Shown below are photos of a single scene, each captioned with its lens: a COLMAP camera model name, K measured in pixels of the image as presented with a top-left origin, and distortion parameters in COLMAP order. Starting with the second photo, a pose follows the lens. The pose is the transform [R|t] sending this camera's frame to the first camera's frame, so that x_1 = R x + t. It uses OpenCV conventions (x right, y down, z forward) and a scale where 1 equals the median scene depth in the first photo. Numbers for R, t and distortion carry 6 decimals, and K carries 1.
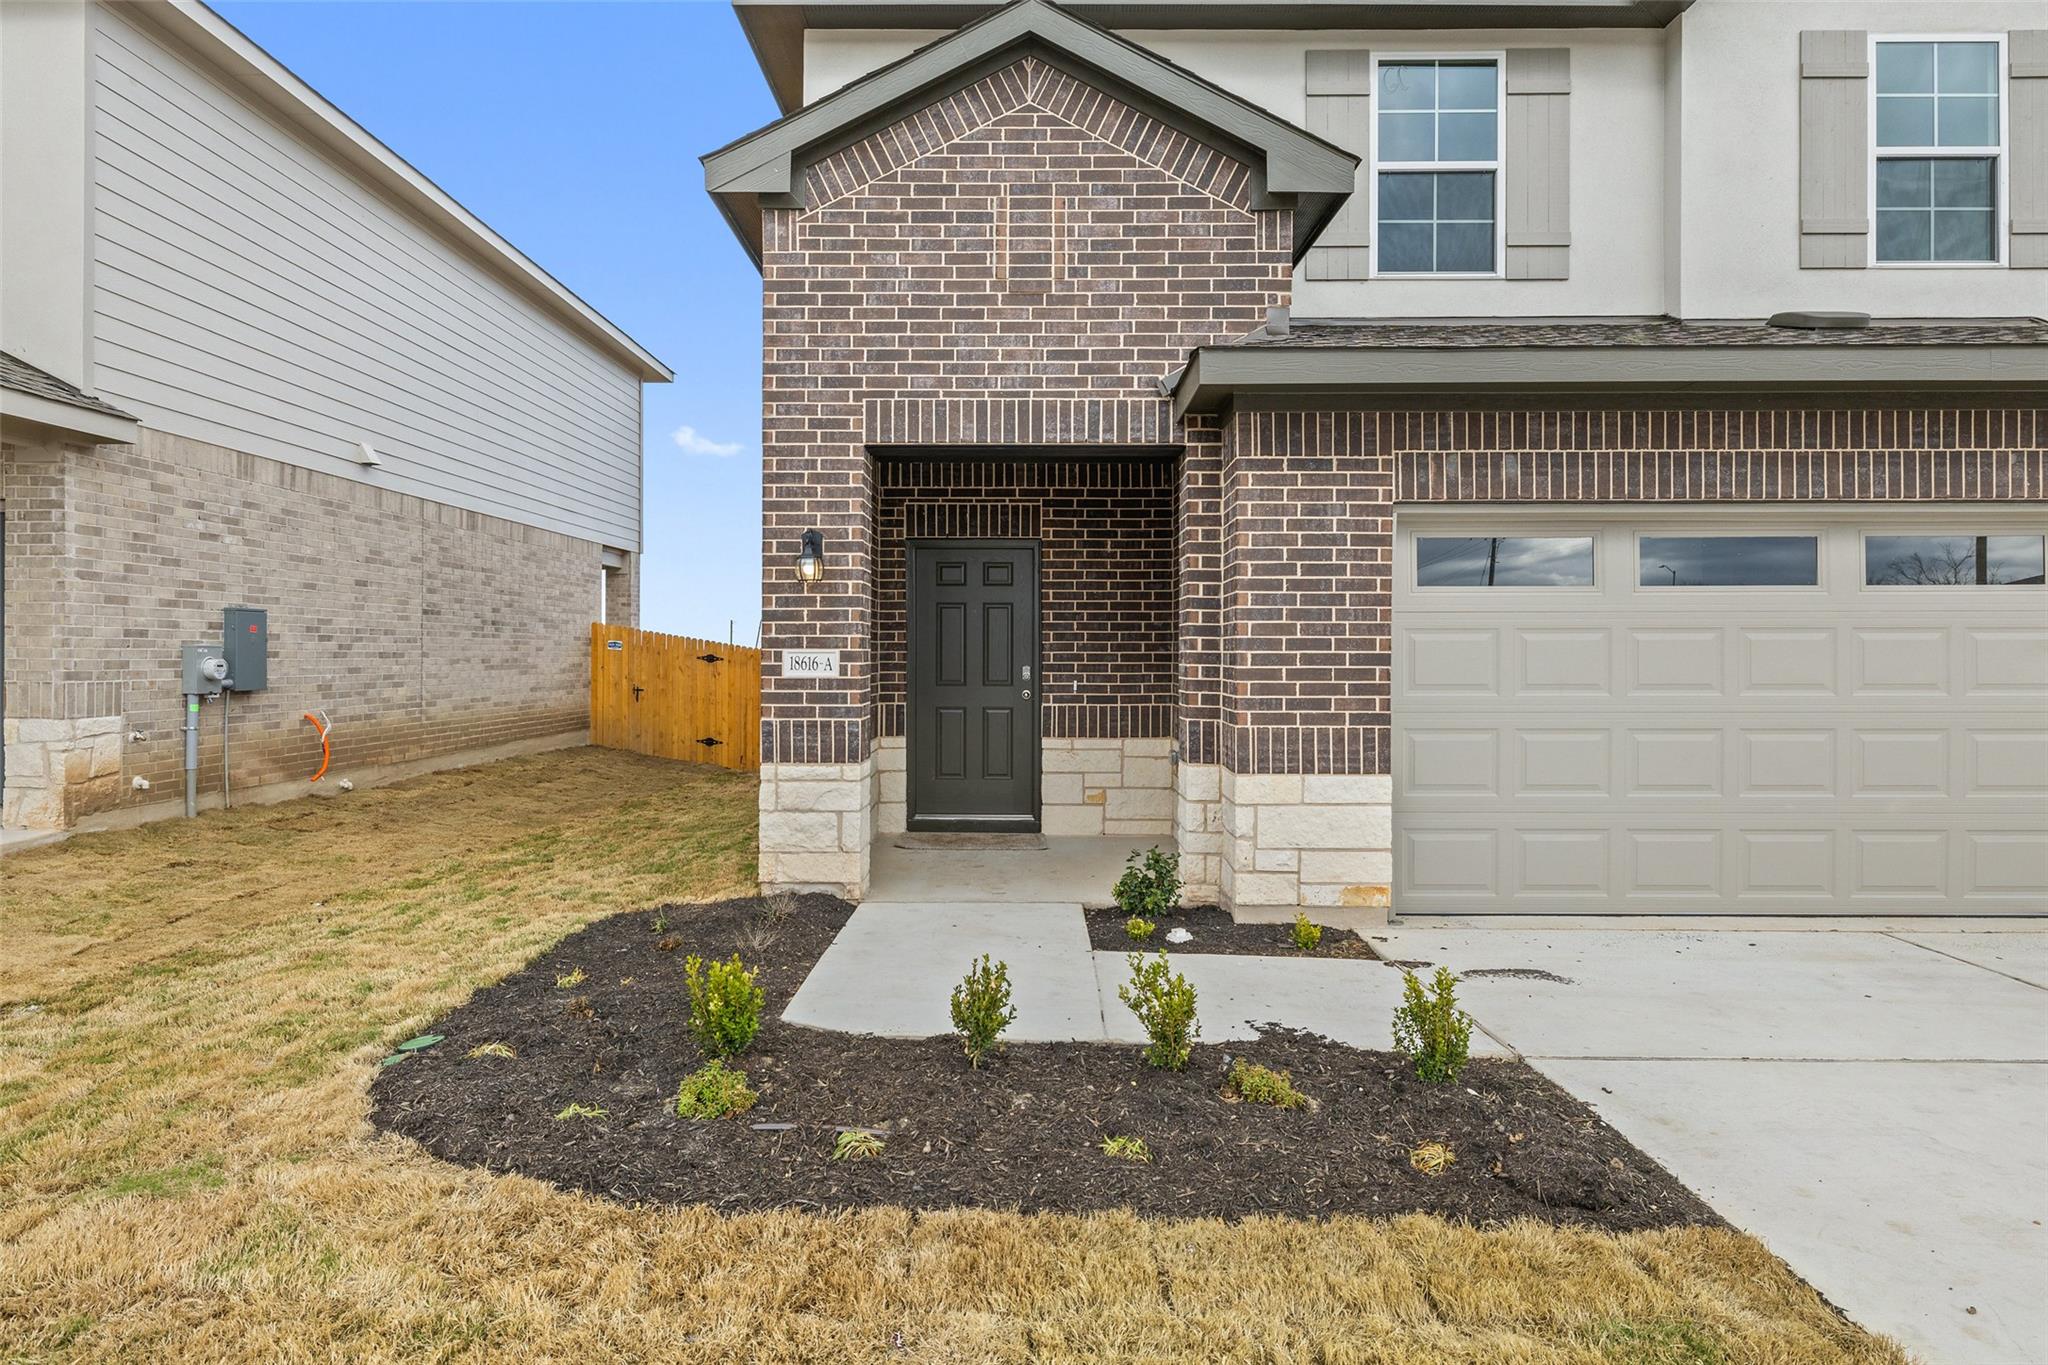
lens RADIAL K [[1183.4, 0, 1029.2], [0, 1183.4, 650.9], [0, 0, 1]] dist [0.006081, -0.001649]
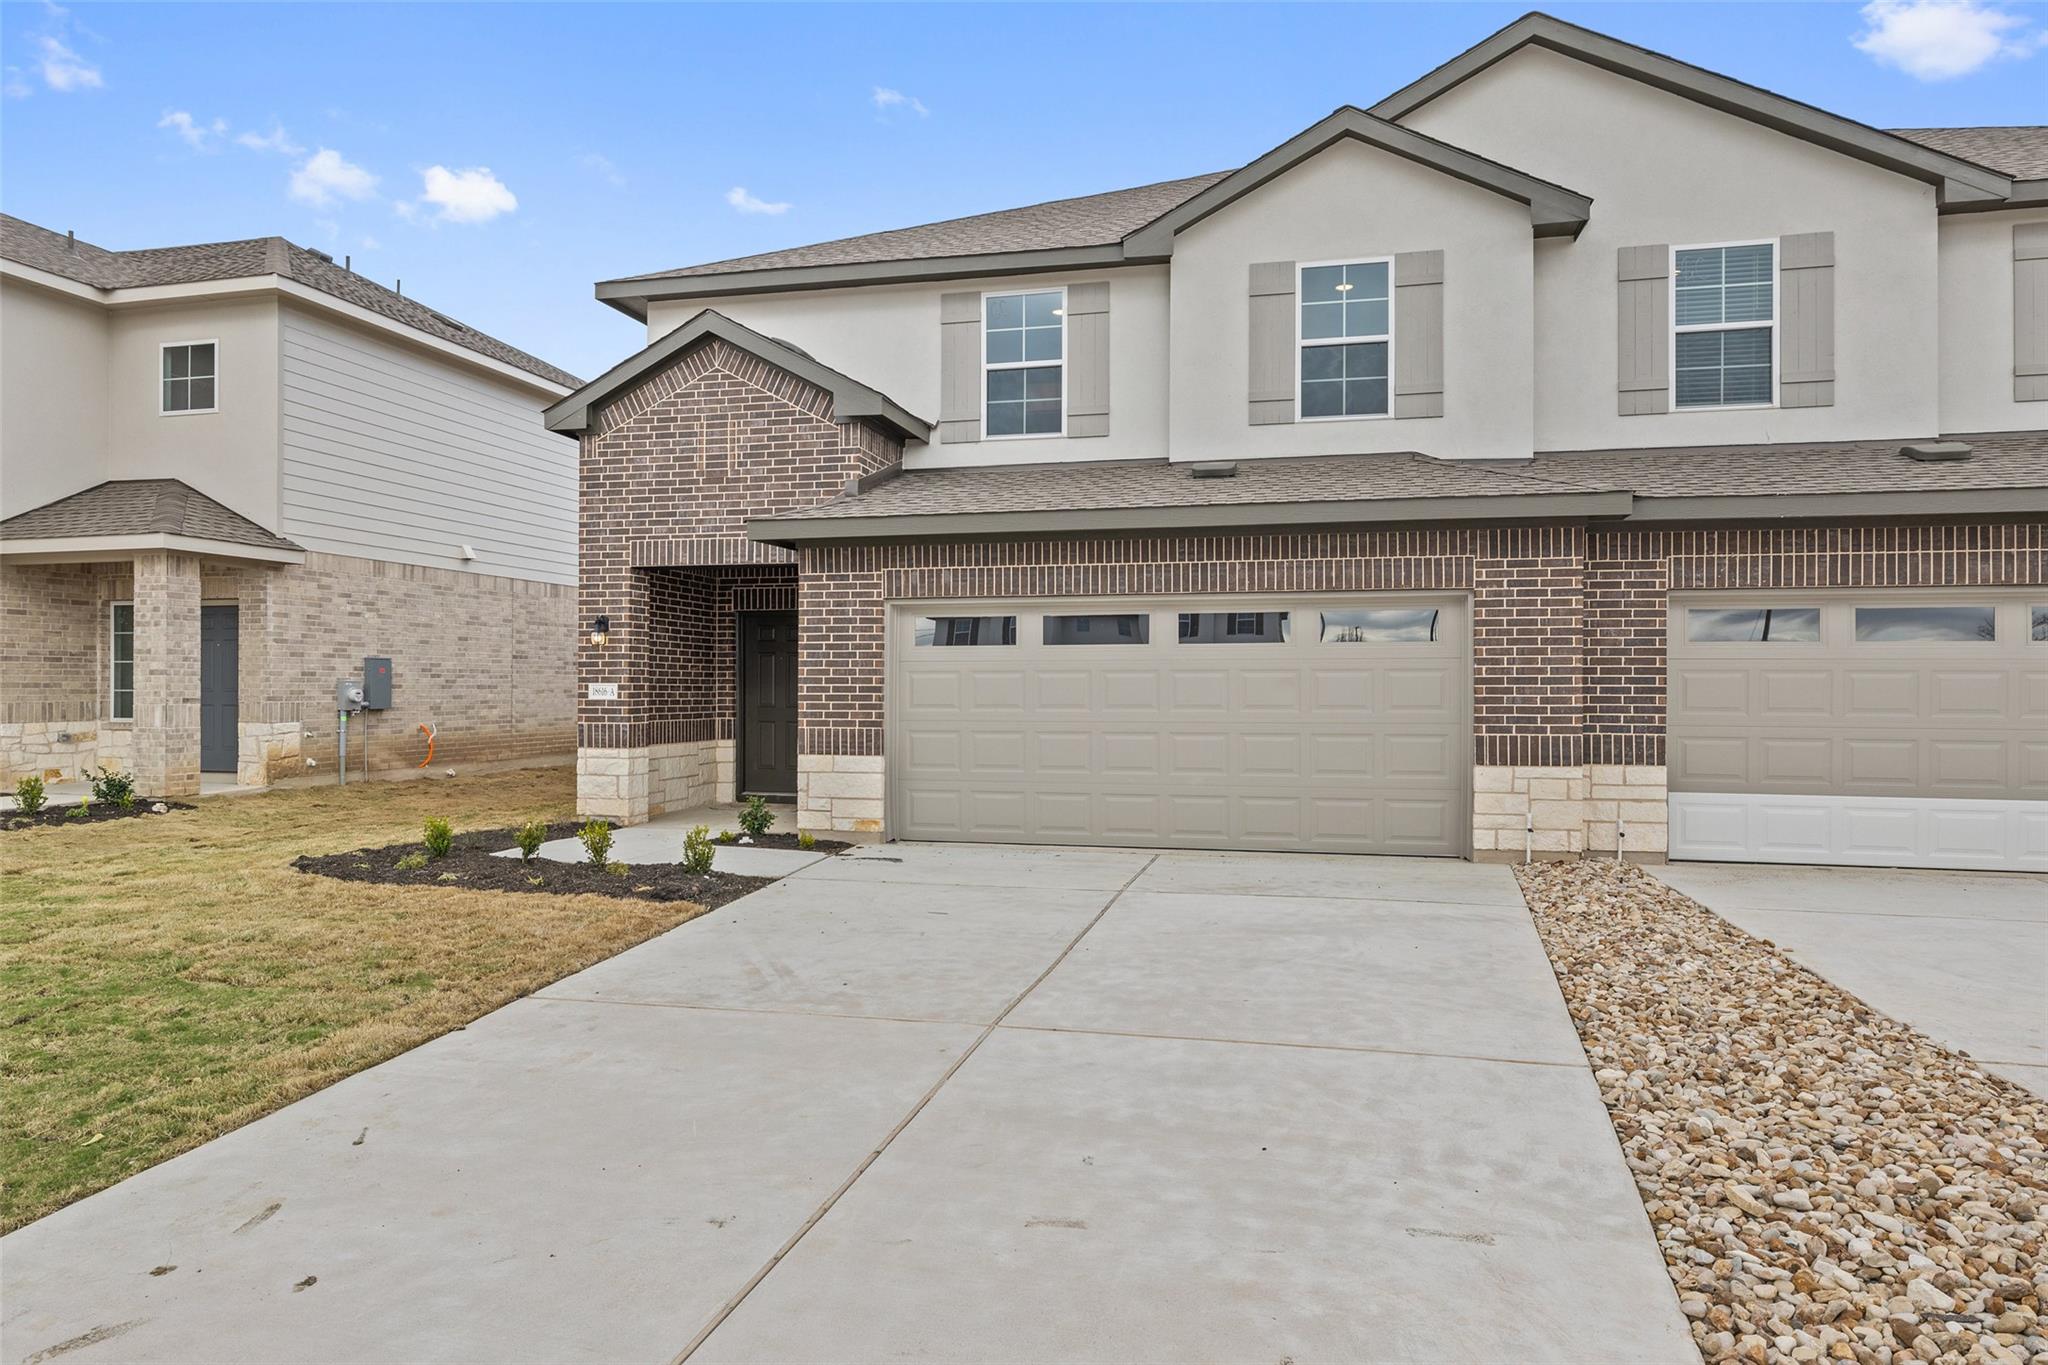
lens RADIAL K [[1272.3, 0, 1021.4], [0, 1272.3, 684.1], [0, 0, 1]] dist [0.000968, 0.001502]
pose [[0.973775, -0.000182, -0.227514, 0.854364], [0.000351, 1.000000, 0.000701, -0.001644], [0.227514, -0.000763, 0.973775, -0.705219]]
